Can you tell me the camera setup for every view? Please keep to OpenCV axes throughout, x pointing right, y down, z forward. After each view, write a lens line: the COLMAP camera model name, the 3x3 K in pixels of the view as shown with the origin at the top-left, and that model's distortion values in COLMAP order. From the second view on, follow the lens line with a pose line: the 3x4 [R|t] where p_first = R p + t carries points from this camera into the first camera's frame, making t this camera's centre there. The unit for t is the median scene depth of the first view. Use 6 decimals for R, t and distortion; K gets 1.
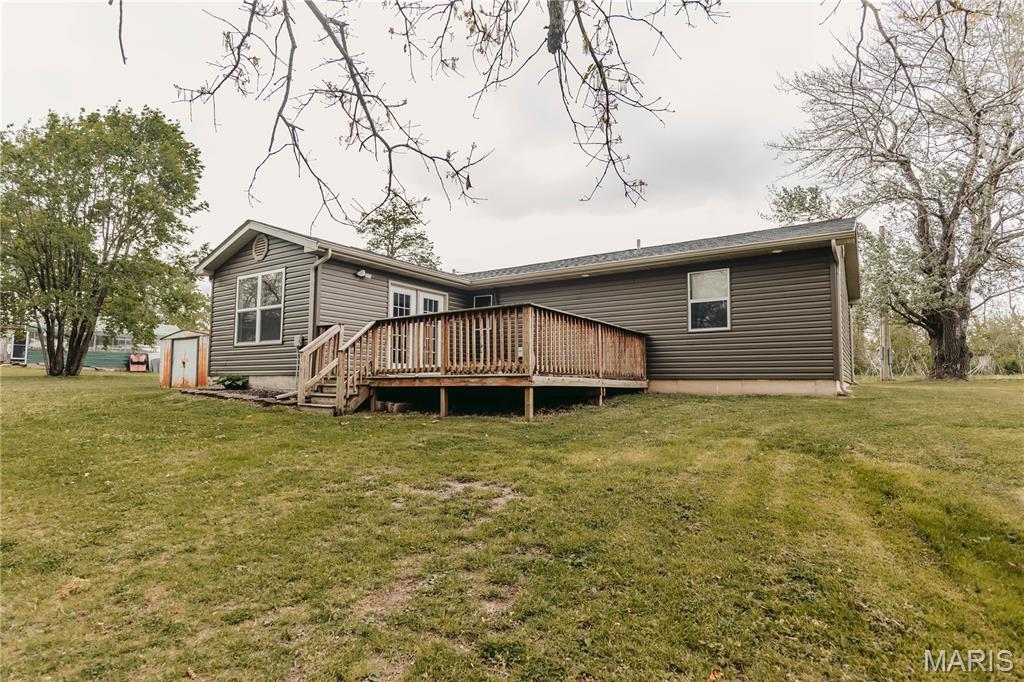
lens RADIAL K [[553.3, 0, 509.3], [0, 553.3, 342.9], [0, 0, 1]] dist [0.001403, -0.000271]
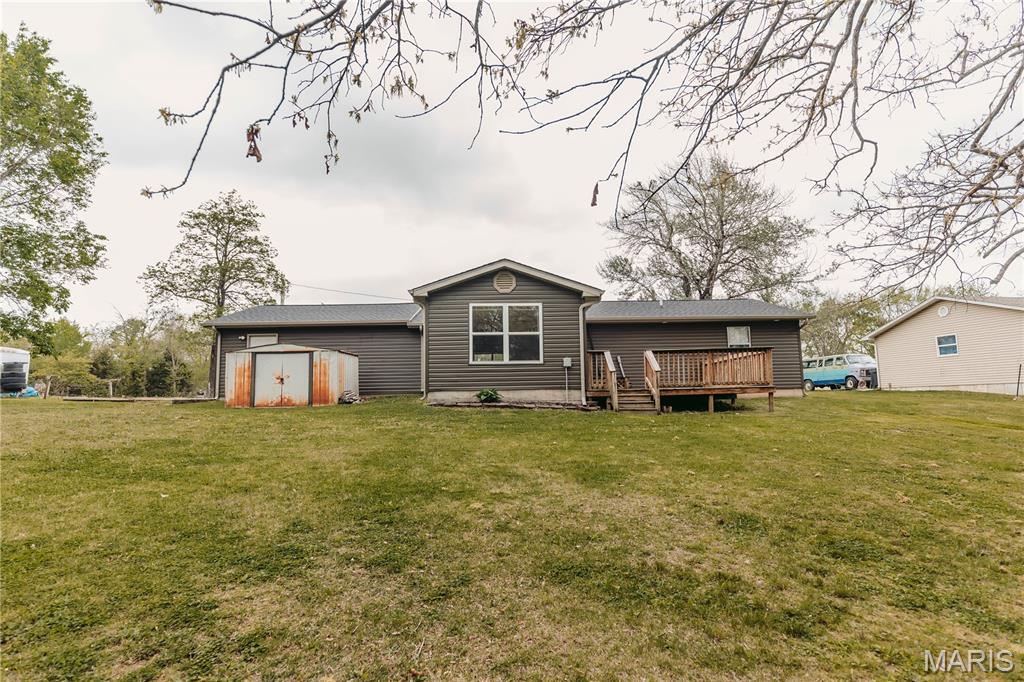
lens RADIAL K [[539.0, 0, 535.3], [0, 539.0, 333.6], [0, 0, 1]] dist [-0.000958, -0.000673]
pose [[0.790375, 0.054123, 0.610228, -1.118061], [-0.022130, 0.997962, -0.059850, 0.006444], [-0.612223, 0.033800, 0.789962, 0.048350]]
